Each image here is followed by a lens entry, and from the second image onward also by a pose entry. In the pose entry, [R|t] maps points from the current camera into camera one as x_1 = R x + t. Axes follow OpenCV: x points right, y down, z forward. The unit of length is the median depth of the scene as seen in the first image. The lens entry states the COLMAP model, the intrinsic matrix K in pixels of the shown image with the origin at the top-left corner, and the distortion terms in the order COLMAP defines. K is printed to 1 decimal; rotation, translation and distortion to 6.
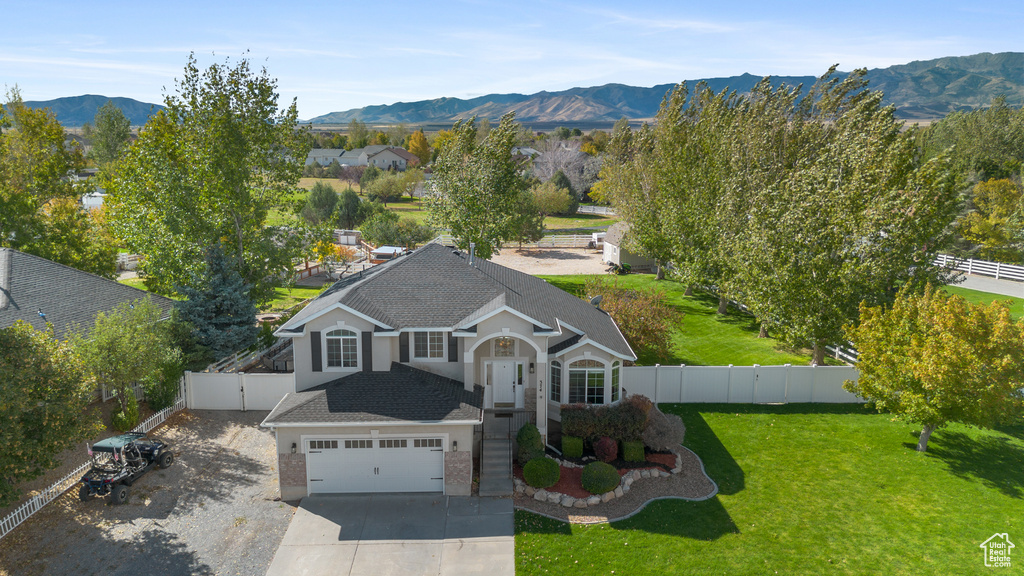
lens RADIAL K [[724.1, 0, 512.0], [0, 724.1, 288.0], [0, 0, 1]] dist [0.031049, -0.002116]
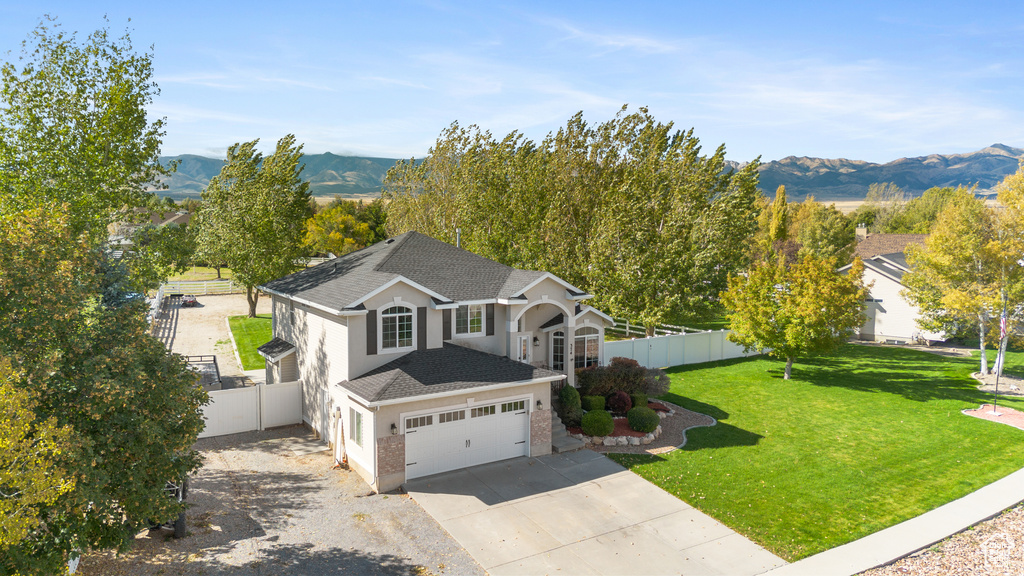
lens RADIAL K [[713.8, 0, 510.6], [0, 713.8, 272.7], [0, 0, 1]] dist [0.028501, 0.000439]
pose [[0.858207, -0.034177, 0.512164, -0.585458], [0.098398, 0.990230, -0.098803, 0.120564], [-0.503783, 0.135189, 0.853186, 0.125612]]
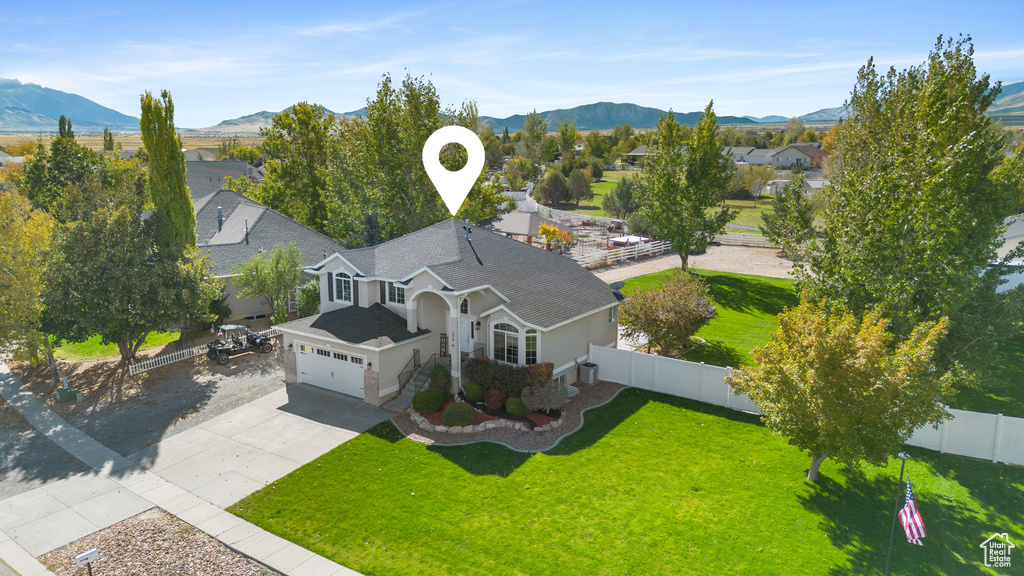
lens RADIAL K [[708.7, 0, 511.3], [0, 708.7, 312.5], [0, 0, 1]] dist [0.069065, -0.000422]
pose [[0.810954, 0.134065, -0.569543, 0.804465], [-0.113340, 0.990953, 0.071880, -0.001537], [0.574027, 0.006260, 0.818812, 0.079713]]
